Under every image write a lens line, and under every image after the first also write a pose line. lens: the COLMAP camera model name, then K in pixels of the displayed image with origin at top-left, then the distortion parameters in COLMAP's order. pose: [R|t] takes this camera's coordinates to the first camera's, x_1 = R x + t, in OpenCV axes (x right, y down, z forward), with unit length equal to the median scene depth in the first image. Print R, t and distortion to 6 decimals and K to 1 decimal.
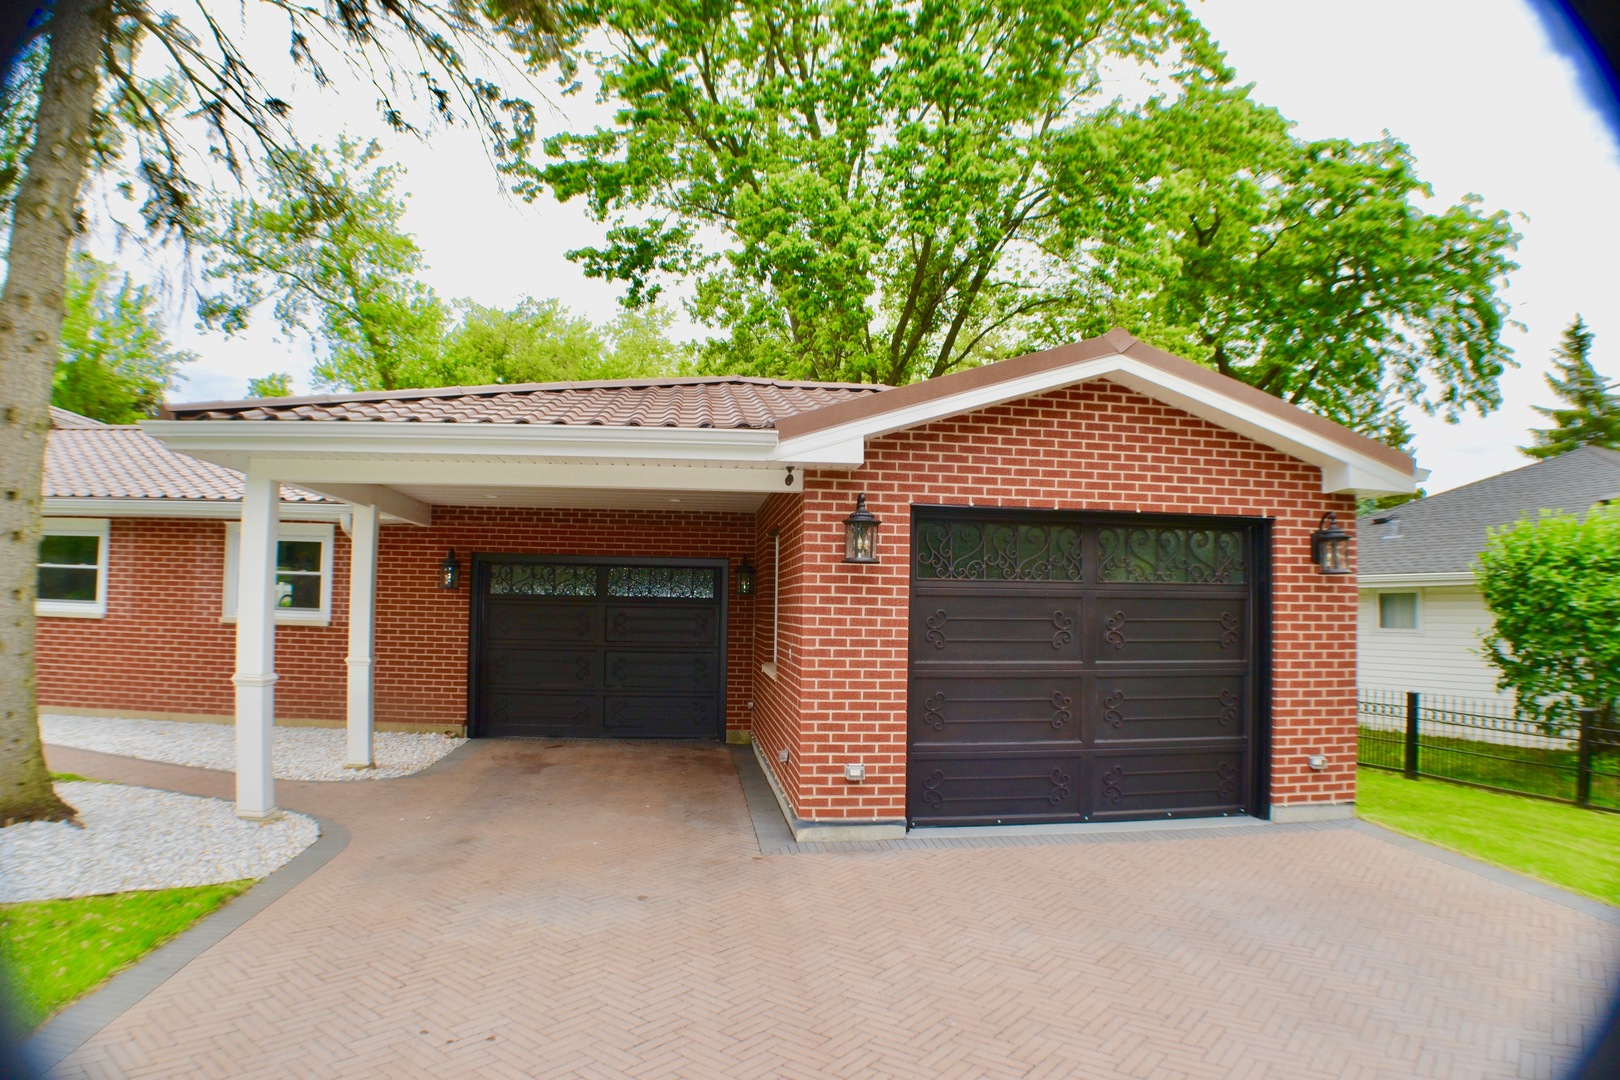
lens RADIAL K [[1000.3, 0, 795.9], [0, 1000.3, 543.3], [0, 0, 1]] dist [-0.191065, 0.042441]
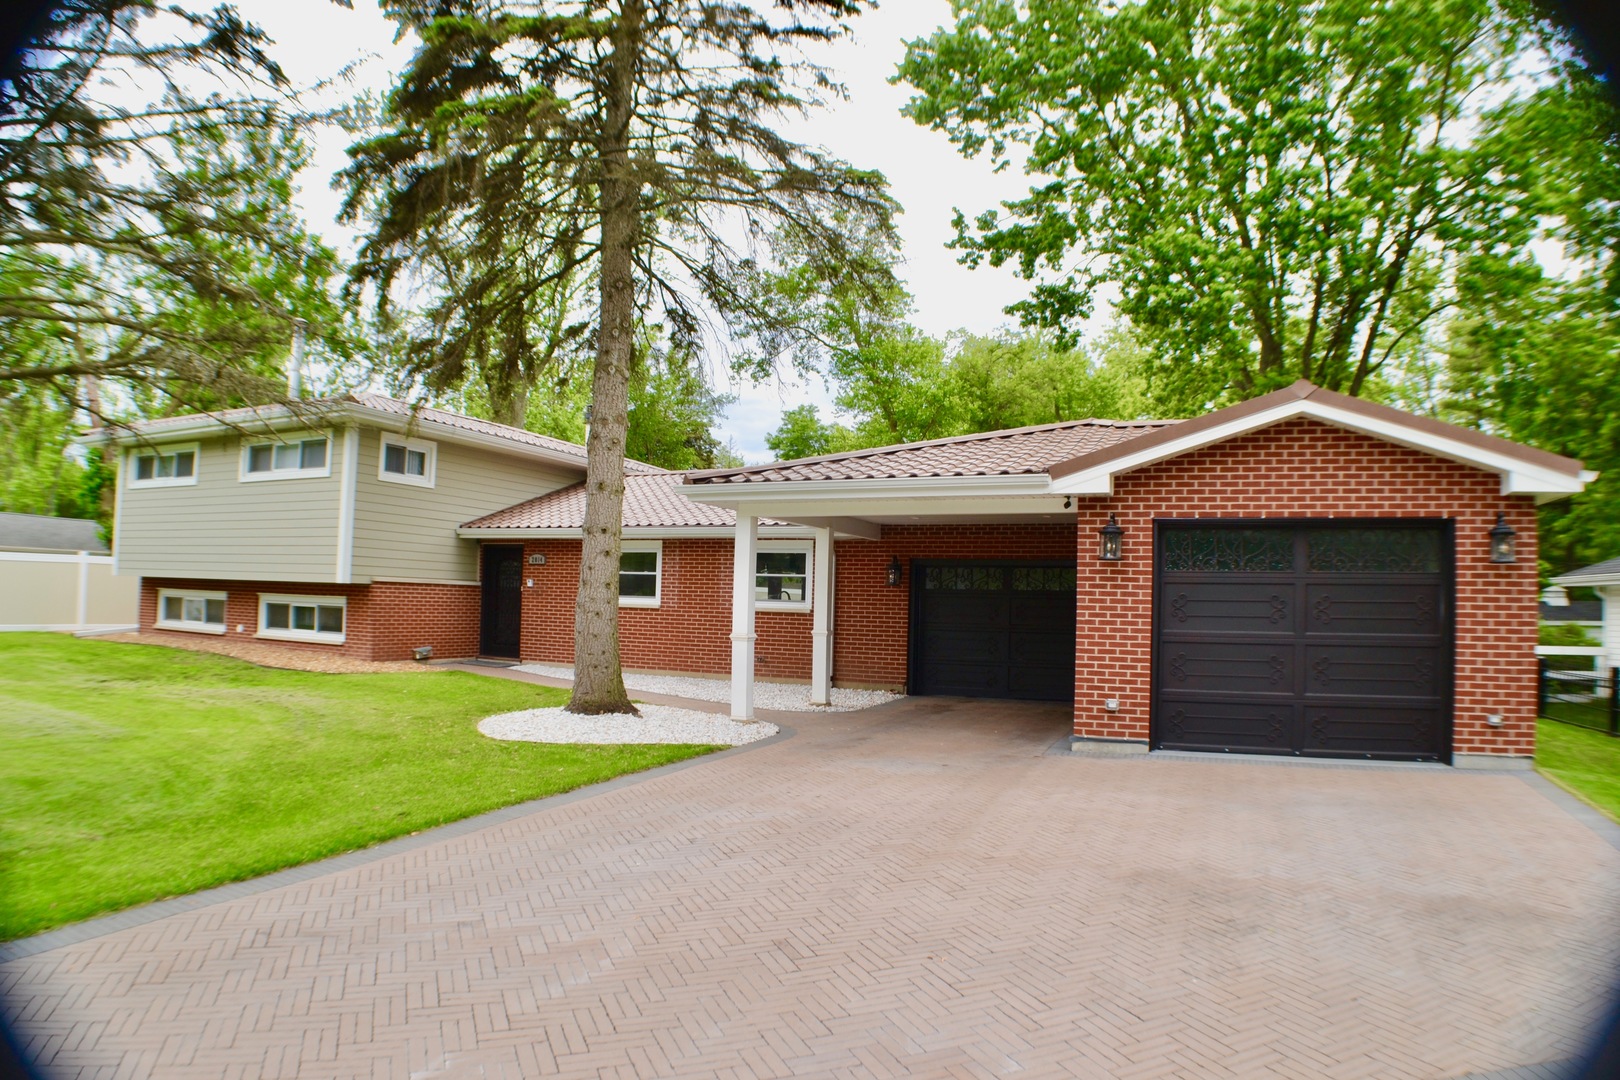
lens RADIAL K [[1000.3, 0, 795.9], [0, 1000.3, 543.3], [0, 0, 1]] dist [-0.191065, 0.042441]
pose [[0.864668, -0.023802, -0.501779, 0.363656], [0.020411, 0.999717, -0.012250, 0.002930], [0.501929, 0.000350, 0.864909, -0.444099]]
